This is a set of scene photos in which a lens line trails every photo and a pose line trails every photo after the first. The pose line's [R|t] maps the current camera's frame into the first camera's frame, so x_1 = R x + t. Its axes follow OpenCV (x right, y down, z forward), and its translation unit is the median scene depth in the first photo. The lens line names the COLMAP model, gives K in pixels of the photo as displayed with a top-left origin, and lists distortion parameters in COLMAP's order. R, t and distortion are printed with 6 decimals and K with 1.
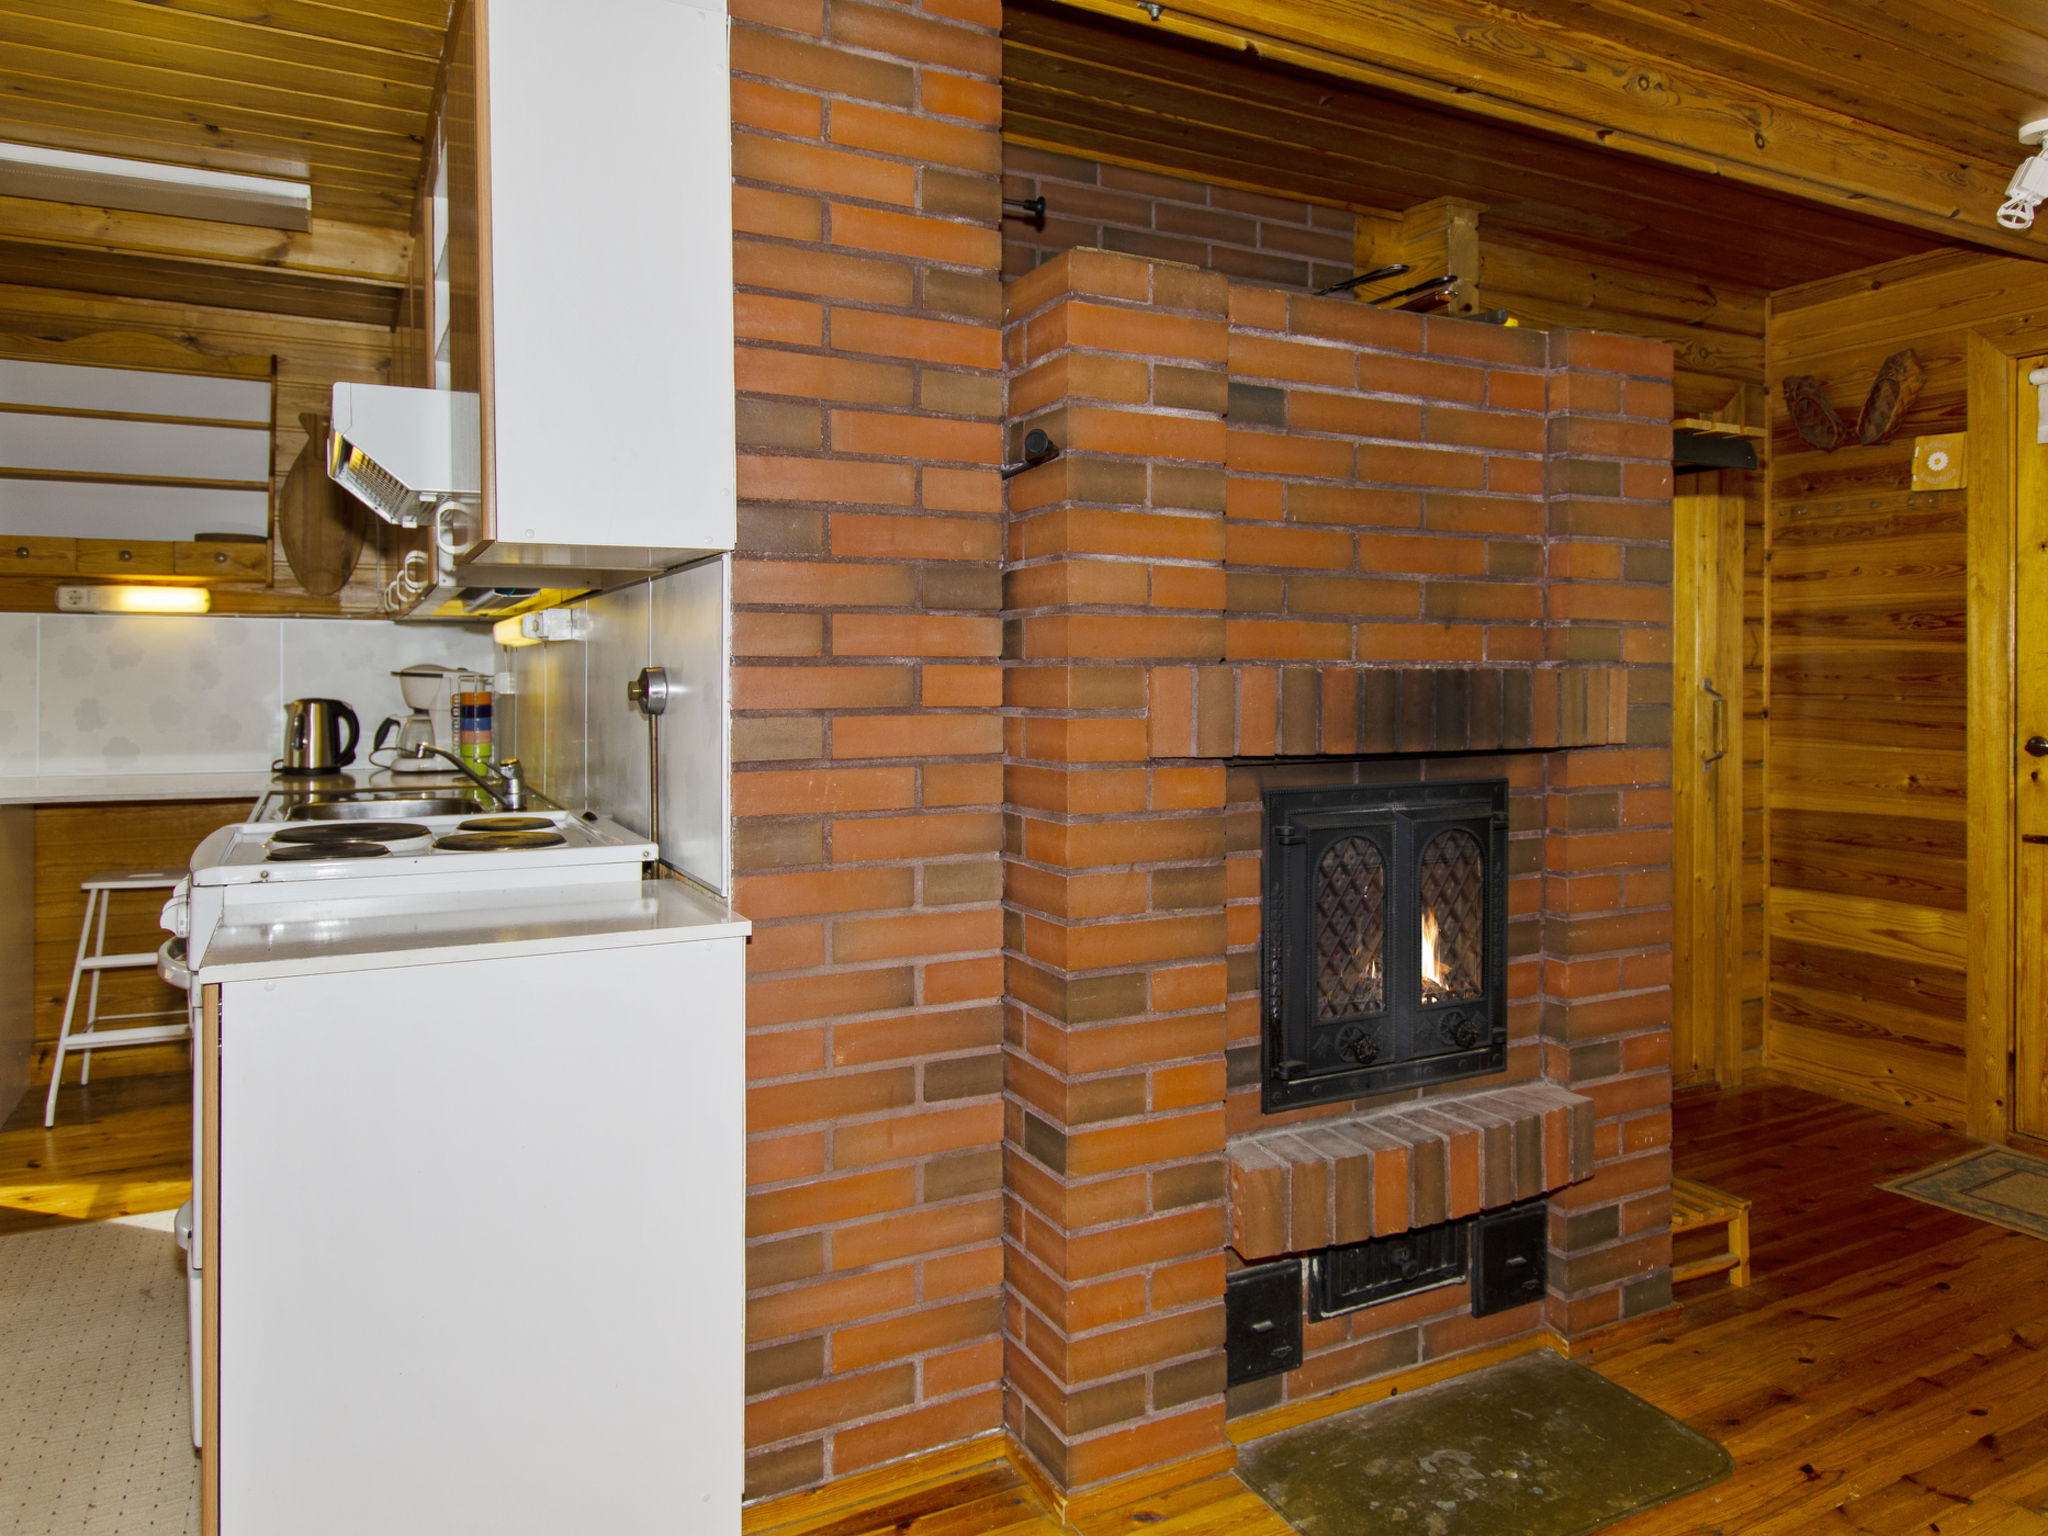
lens RADIAL K [[1365.1, 0, 1035.5], [0, 1365.1, 682.5], [0, 0, 1]] dist [-0.008616, 0.005619]
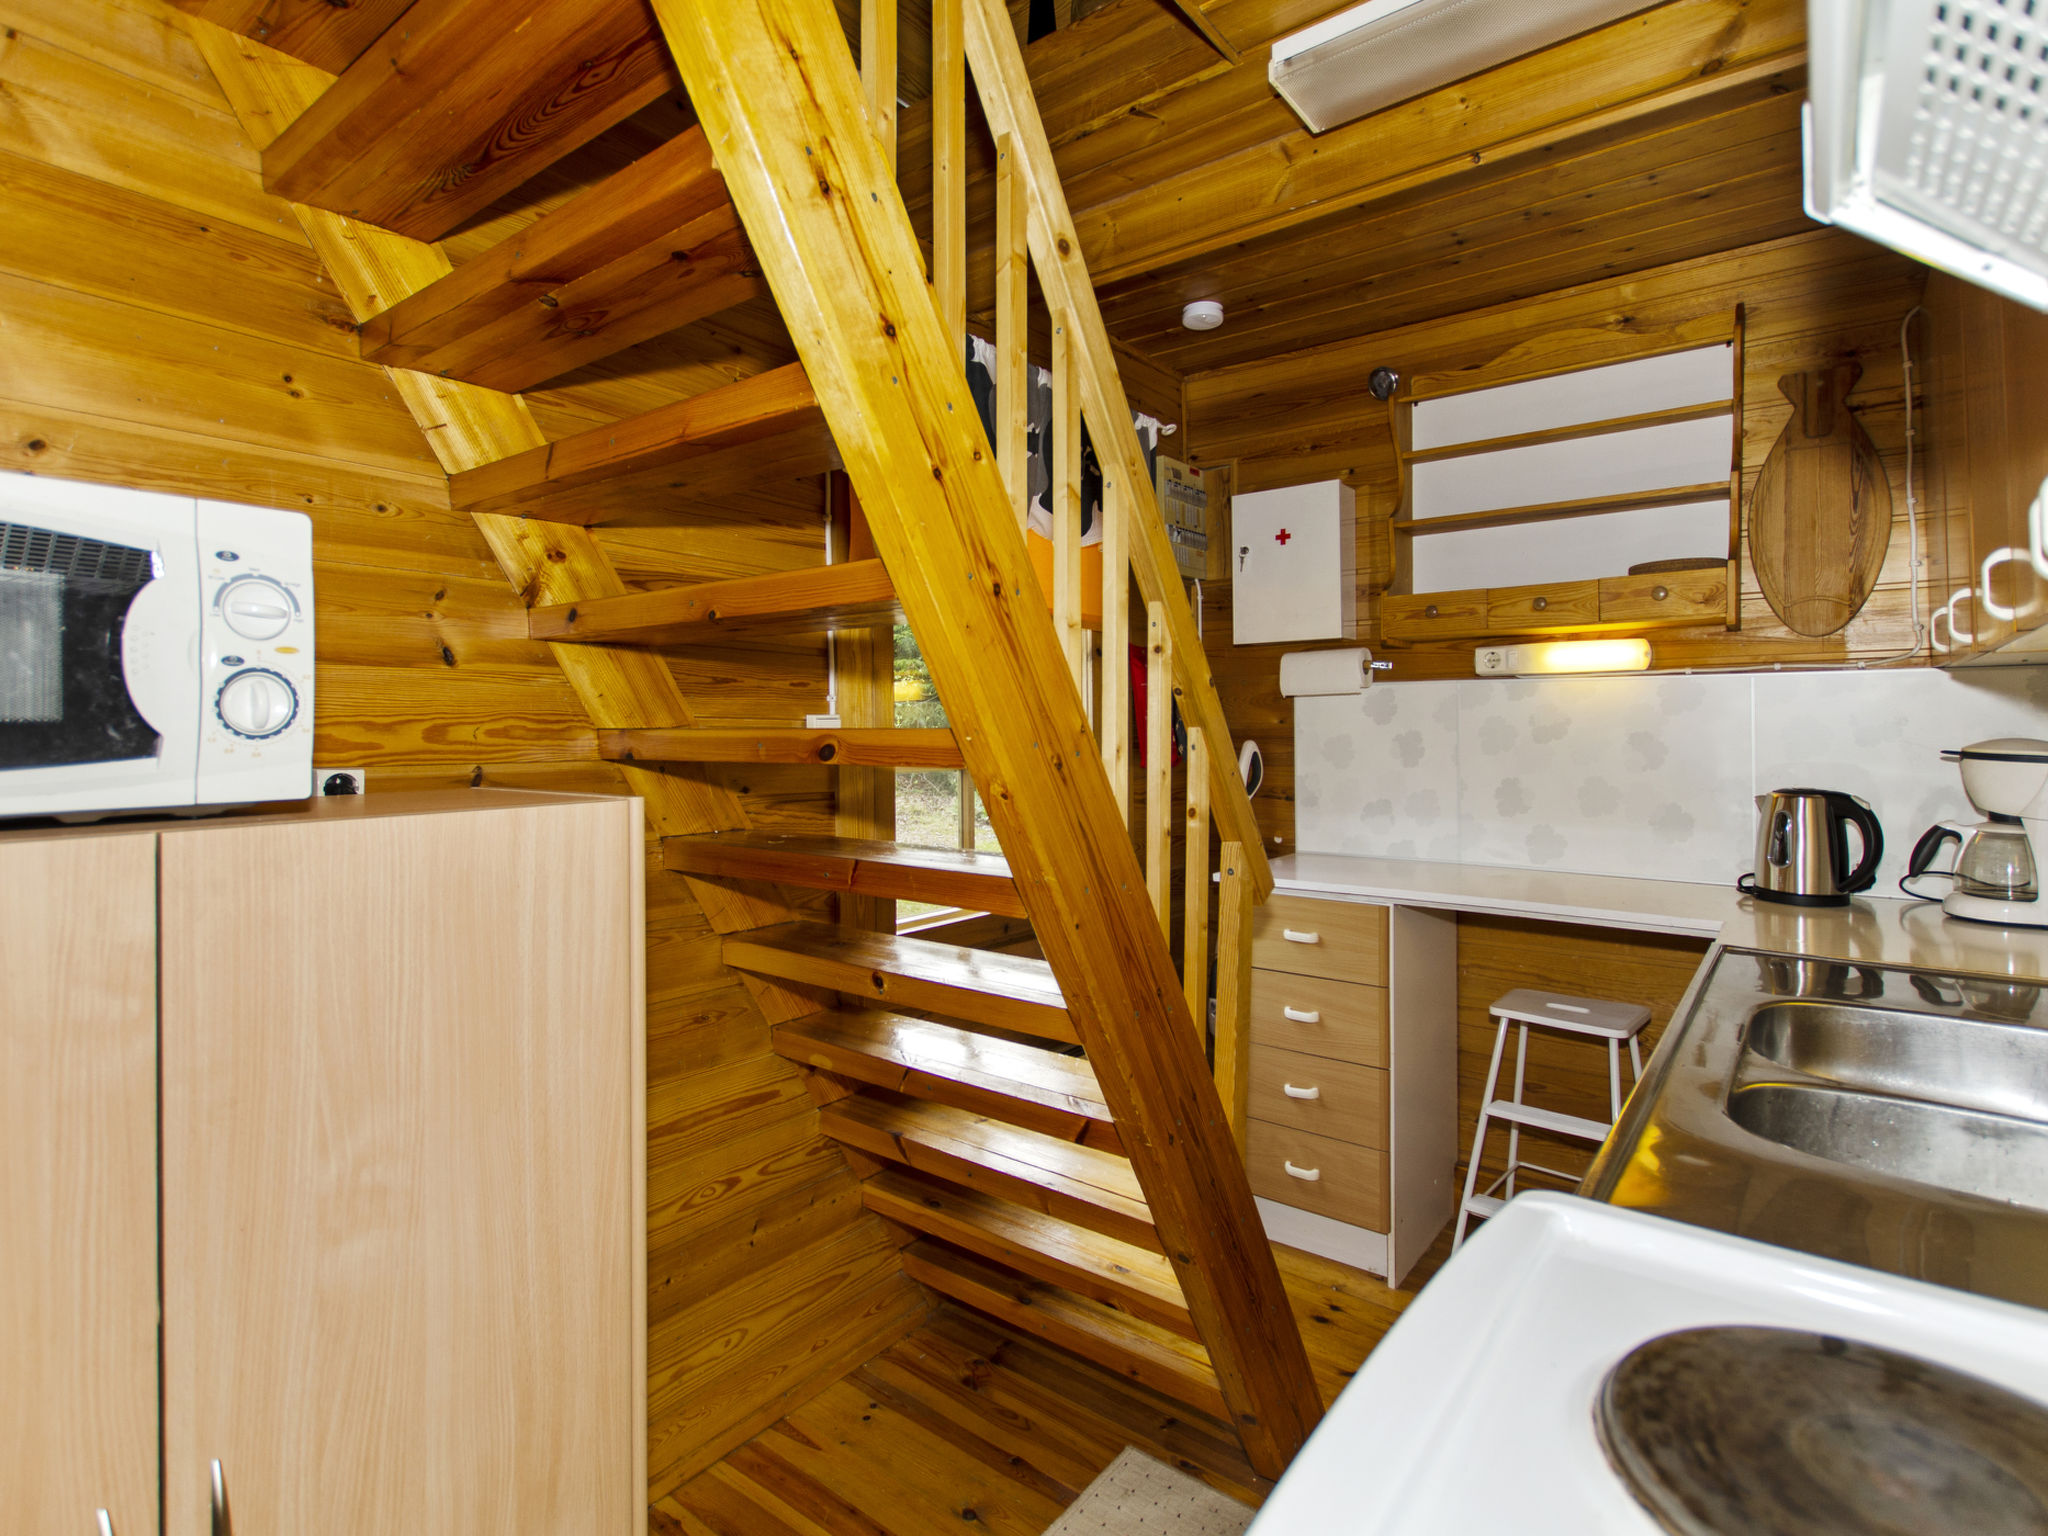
lens RADIAL K [[1024.2, 0, 1028.1], [0, 1024.2, 720.3], [0, 0, 1]] dist [0.003349, -0.004421]
pose [[0.419989, -0.001272, -0.907528, -0.470555], [0.004545, 0.999989, 0.000702, -0.050443], [0.907518, -0.004419, 0.419990, 0.895756]]
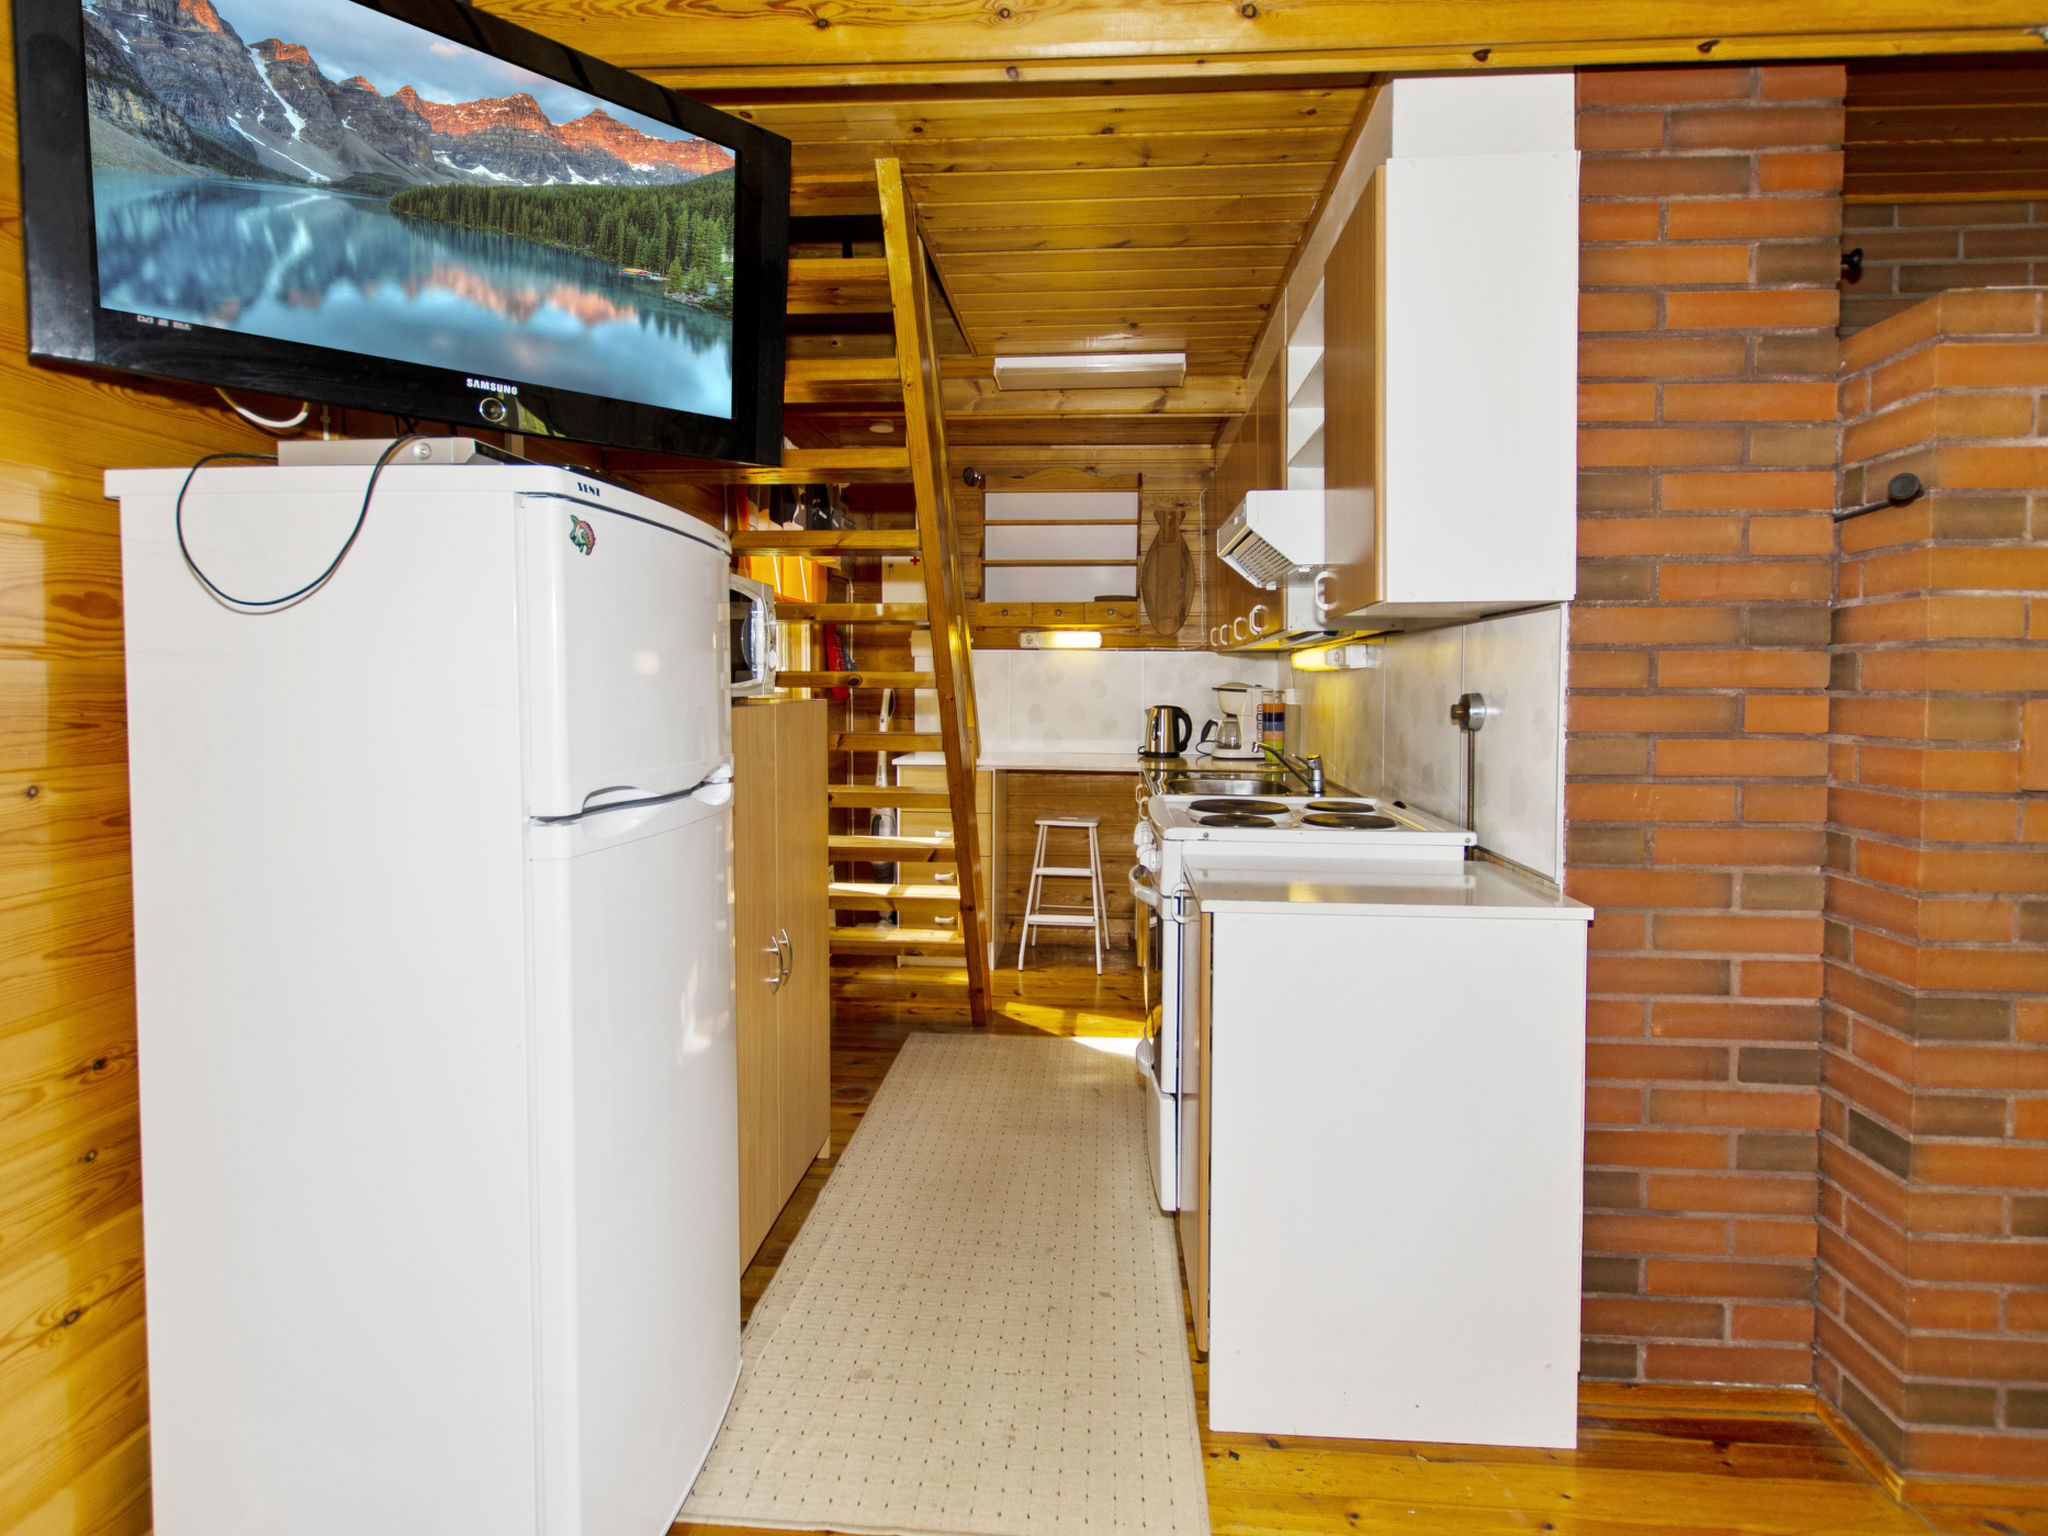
lens RADIAL K [[1024.2, 0, 1028.1], [0, 1024.2, 720.3], [0, 0, 1]] dist [0.003349, -0.004421]
pose [[0.846287, 0.023509, -0.532208, -0.131973], [-0.007288, 0.999443, 0.032559, -0.015074], [0.532677, -0.023676, 0.845987, -0.026634]]
